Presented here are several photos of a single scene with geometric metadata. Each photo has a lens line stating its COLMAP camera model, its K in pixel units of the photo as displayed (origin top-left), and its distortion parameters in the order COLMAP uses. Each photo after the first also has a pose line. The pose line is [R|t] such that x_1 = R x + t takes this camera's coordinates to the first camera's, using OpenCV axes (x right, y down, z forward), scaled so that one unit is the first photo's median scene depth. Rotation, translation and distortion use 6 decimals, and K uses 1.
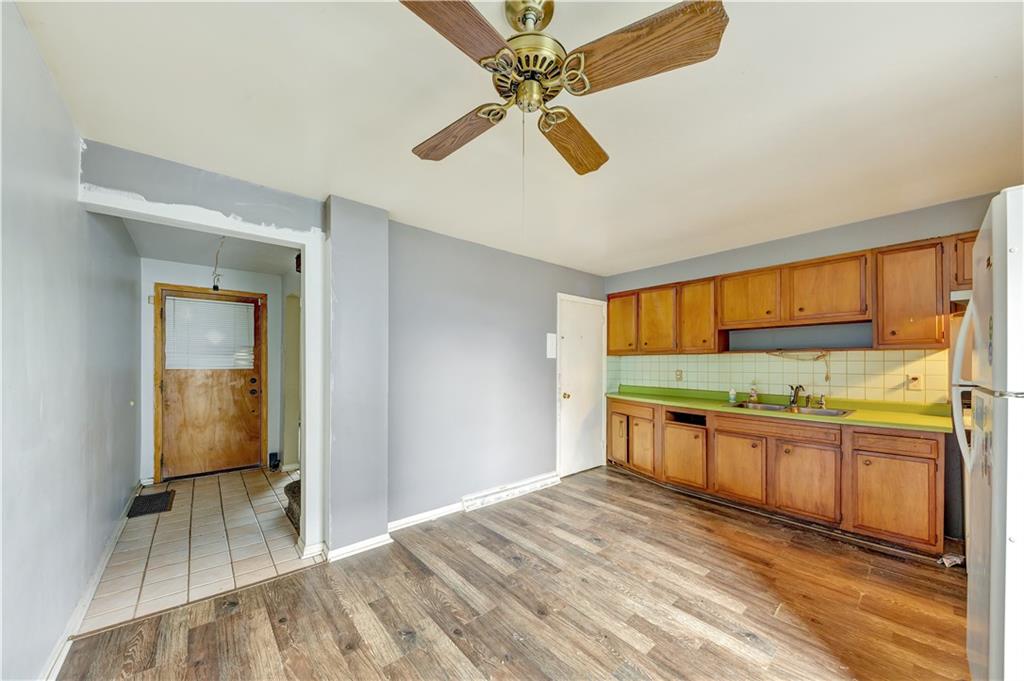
lens RADIAL K [[359.7, 0, 505.9], [0, 359.7, 363.6], [0, 0, 1]] dist [-0.000632, -0.000144]
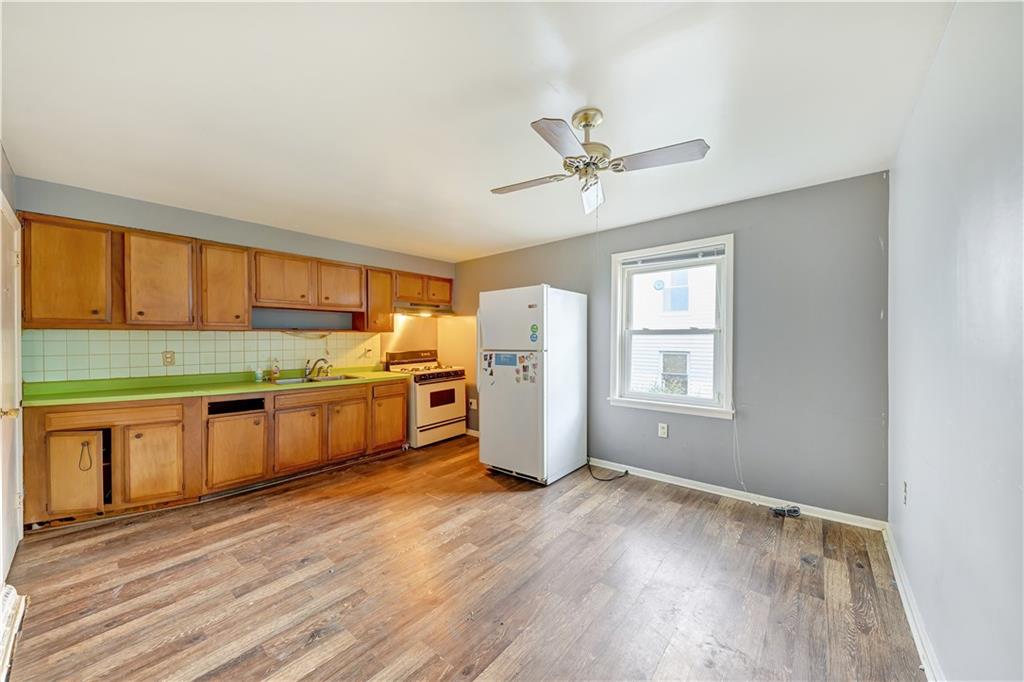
lens RADIAL K [[365.9, 0, 510.8], [0, 365.9, 348.5], [0, 0, 1]] dist [0.014418, -0.007442]
pose [[-0.170566, -0.025053, 0.985028, -0.557993], [0.004228, 0.999649, 0.026157, -0.005943], [-0.985337, 0.008626, -0.170400, 0.602765]]
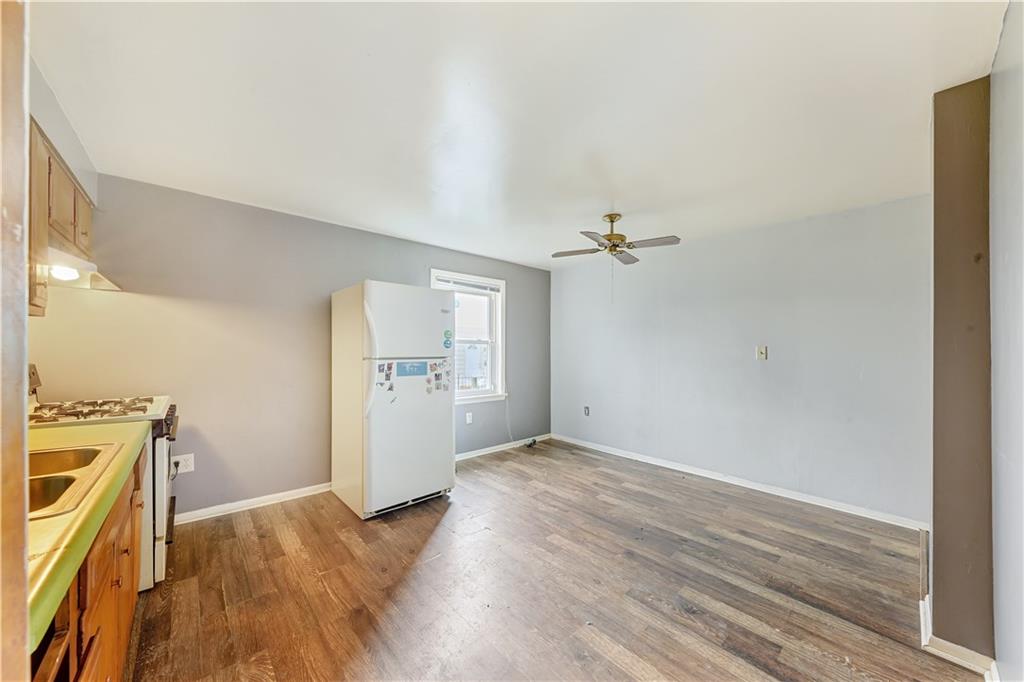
lens RADIAL K [[367.0, 0, 509.4], [0, 367.0, 352.5], [0, 0, 1]] dist [0.015452, -0.006877]
pose [[-0.999460, -0.008713, -0.031684, 0.346110], [-0.008911, 0.999942, 0.006098, 0.007355], [0.031629, 0.006377, -0.999479, 1.397531]]
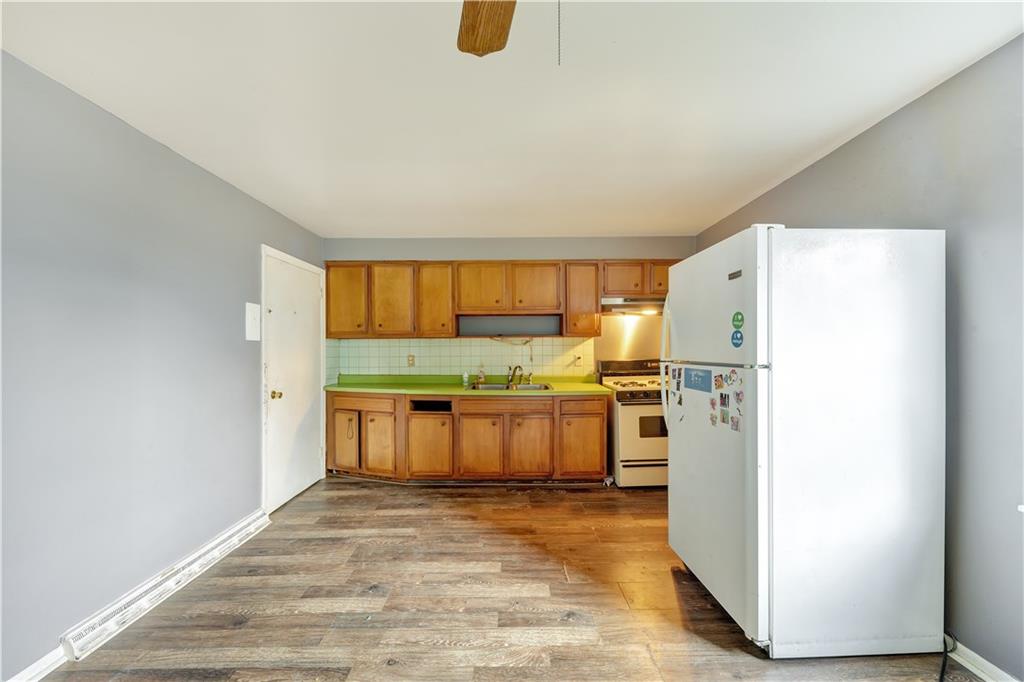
lens RADIAL K [[365.9, 0, 510.8], [0, 365.9, 348.5], [0, 0, 1]] dist [0.014418, -0.007442]
pose [[0.636719, -0.005983, 0.771073, -0.127603], [0.006833, 0.999974, 0.002117, 0.001192], [-0.771065, 0.003921, 0.636744, 0.267842]]
